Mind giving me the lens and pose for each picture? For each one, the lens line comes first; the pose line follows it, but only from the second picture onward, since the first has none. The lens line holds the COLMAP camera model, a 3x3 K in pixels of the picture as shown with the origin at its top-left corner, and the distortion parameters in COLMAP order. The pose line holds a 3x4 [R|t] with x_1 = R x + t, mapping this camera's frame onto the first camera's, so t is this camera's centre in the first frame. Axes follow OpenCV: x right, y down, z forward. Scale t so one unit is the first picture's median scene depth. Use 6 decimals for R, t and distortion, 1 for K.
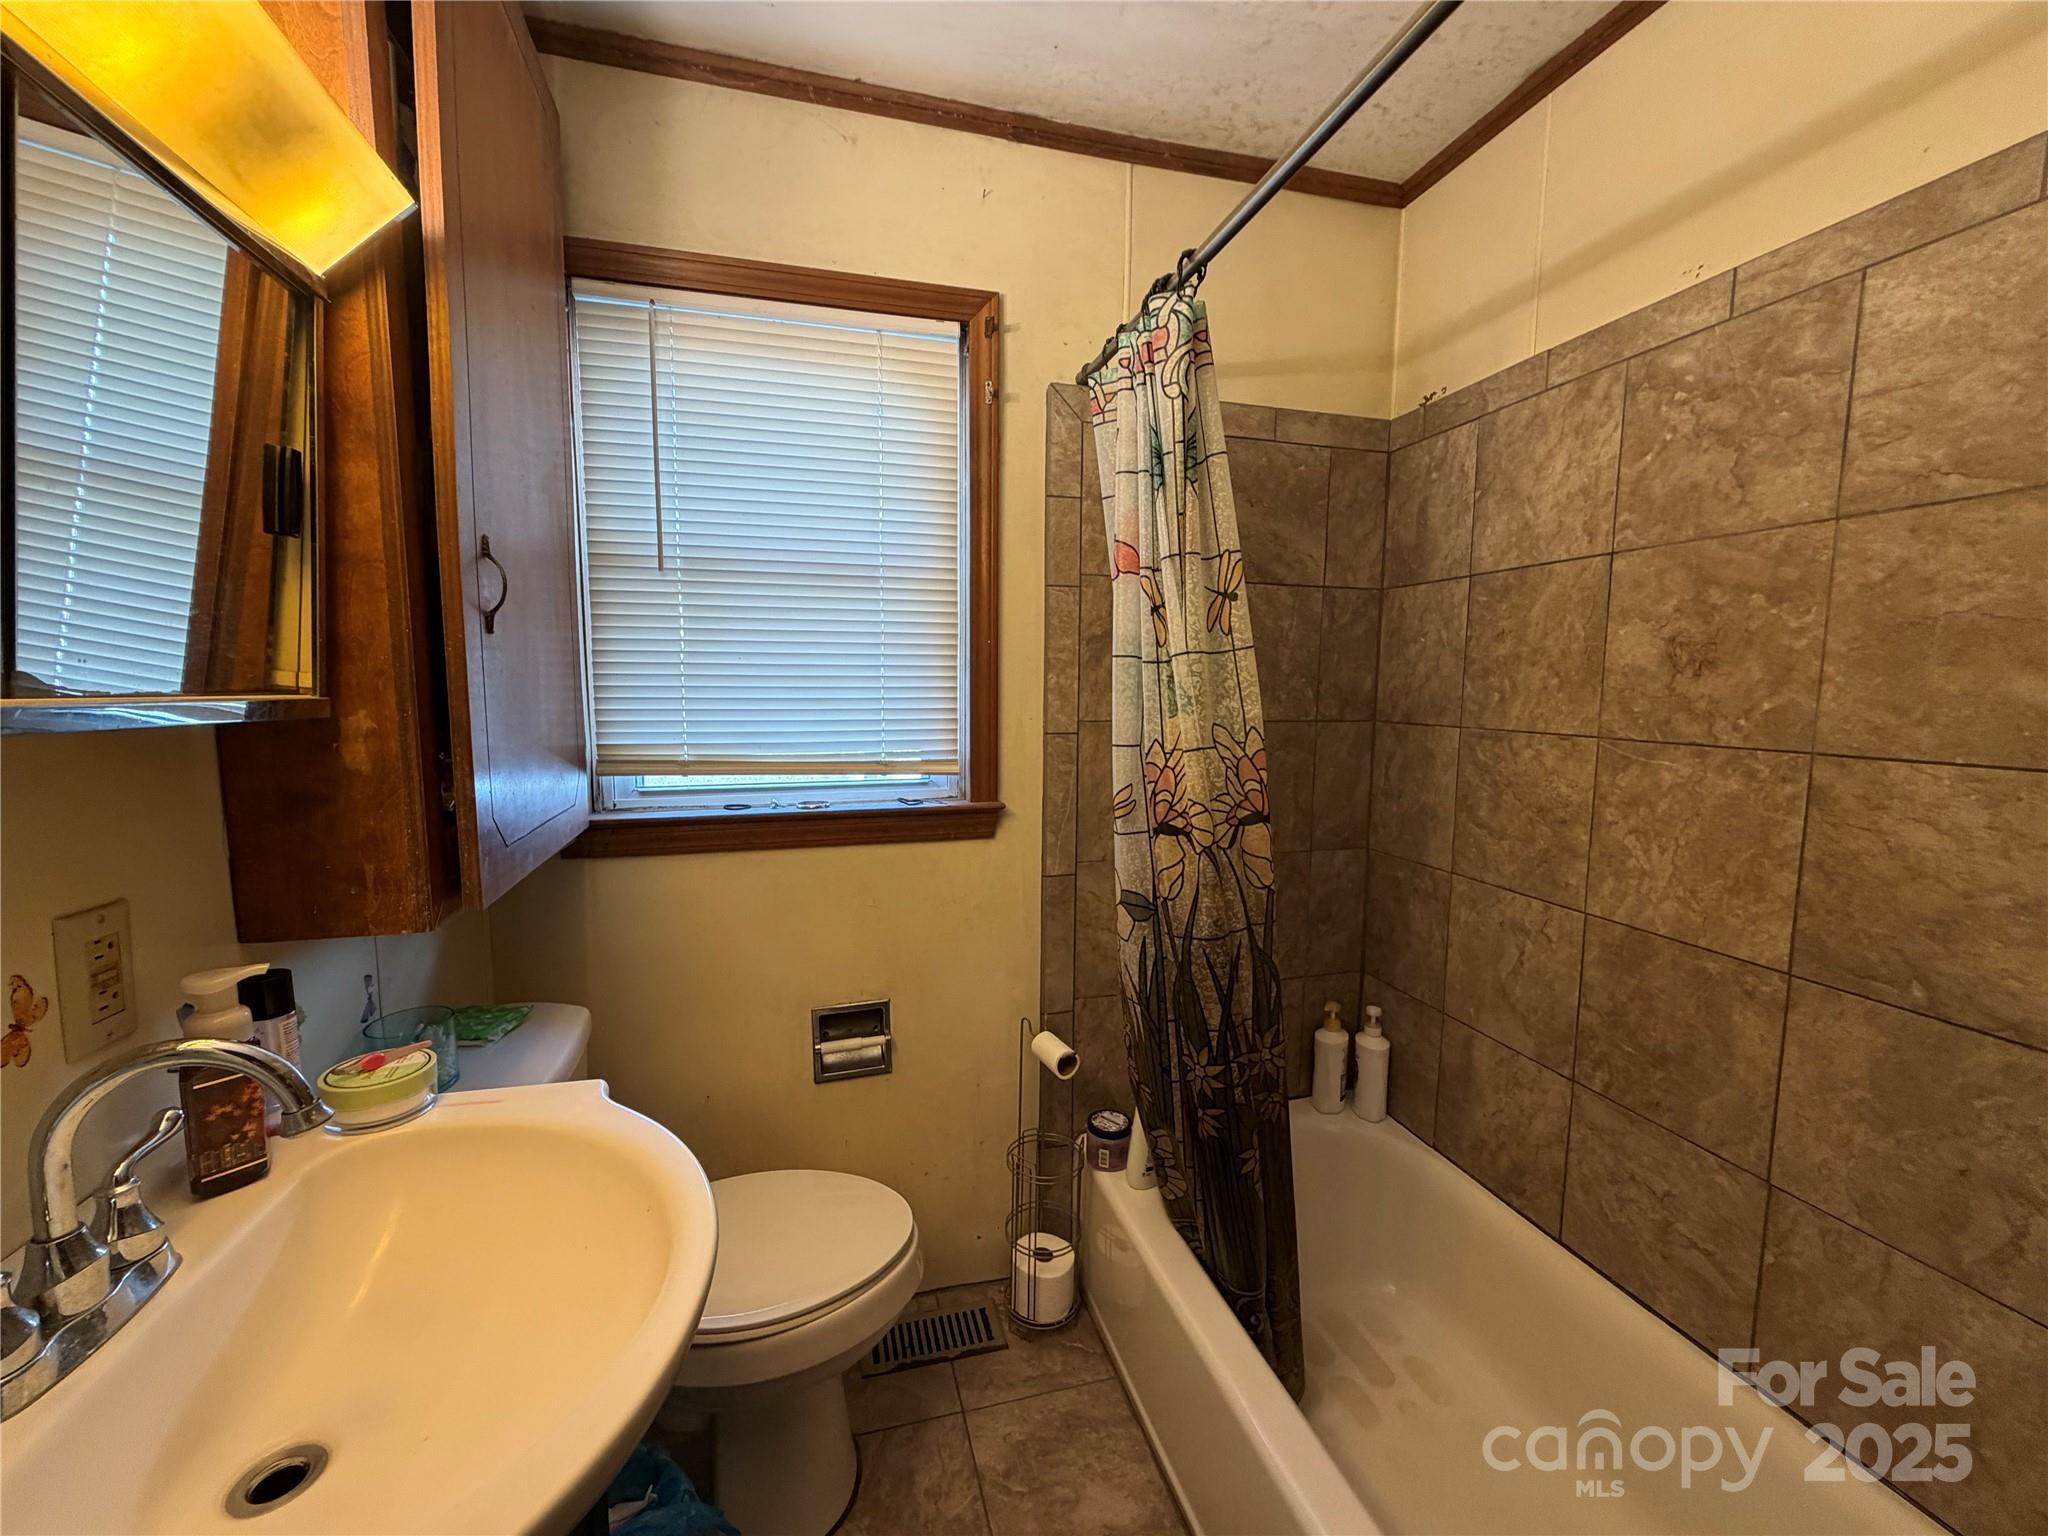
lens RADIAL K [[816.6, 0, 1024.0], [0, 816.6, 768.0], [0, 0, 1]] dist [0.001215, -0.000225]
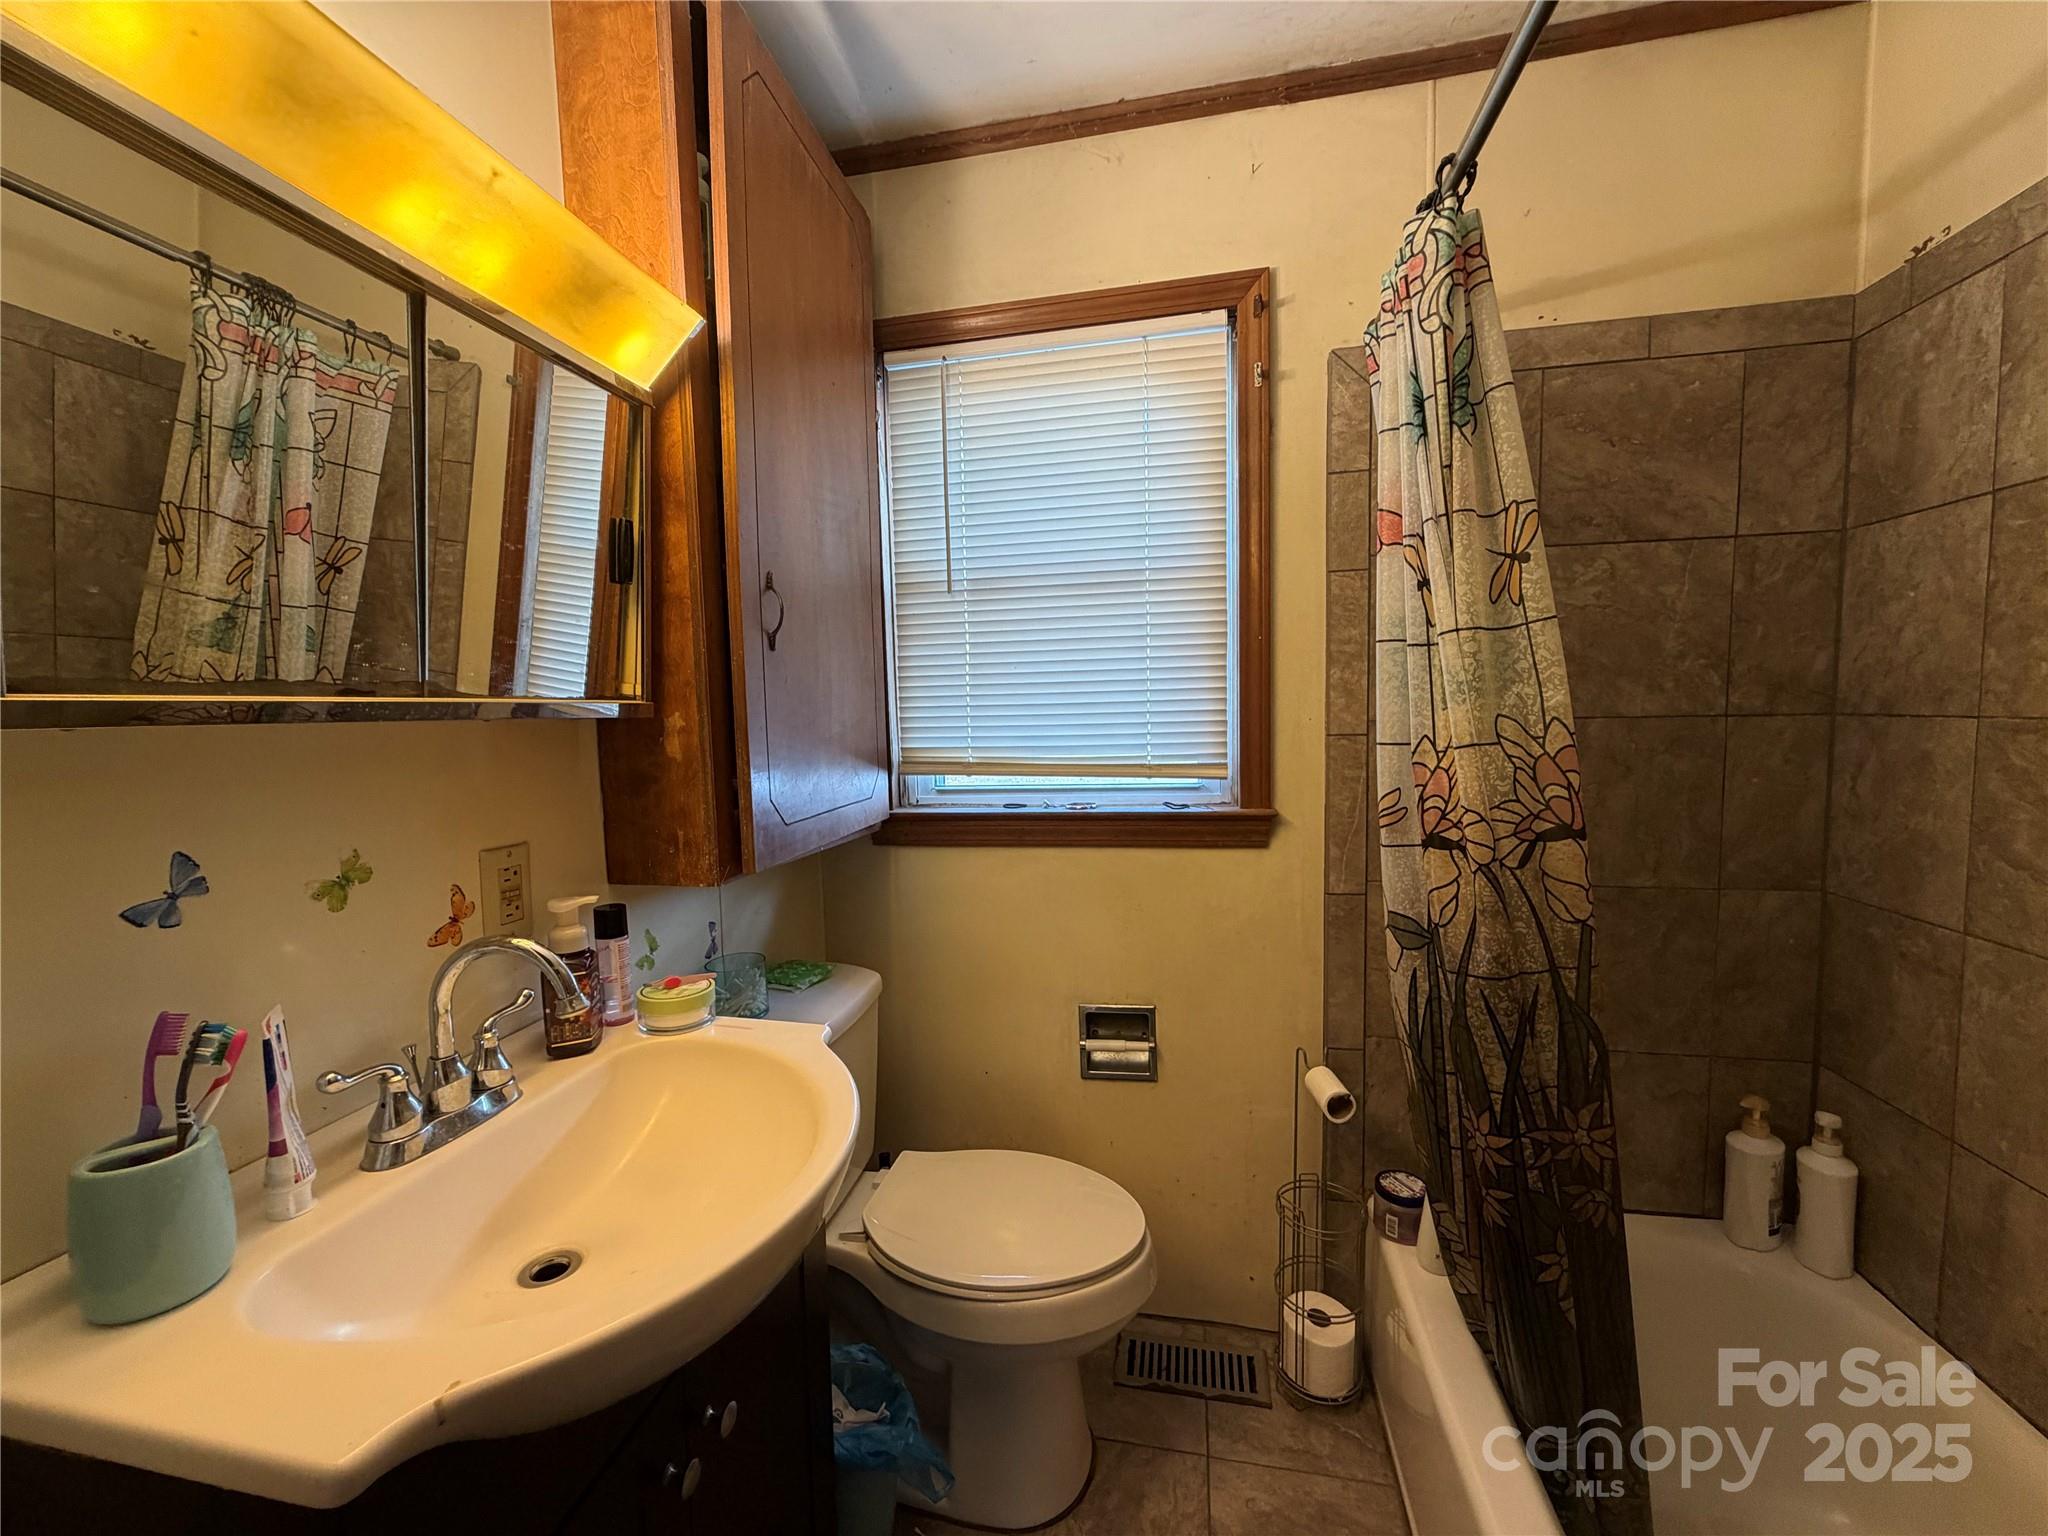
lens RADIAL K [[816.6, 0, 1024.0], [0, 816.6, 768.0], [0, 0, 1]] dist [0.001215, -0.000225]
pose [[0.891056, 0.005194, -0.453864, 0.147676], [-0.015780, 0.999685, -0.019540, 0.018542], [0.453619, 0.024573, 0.890857, 0.045928]]
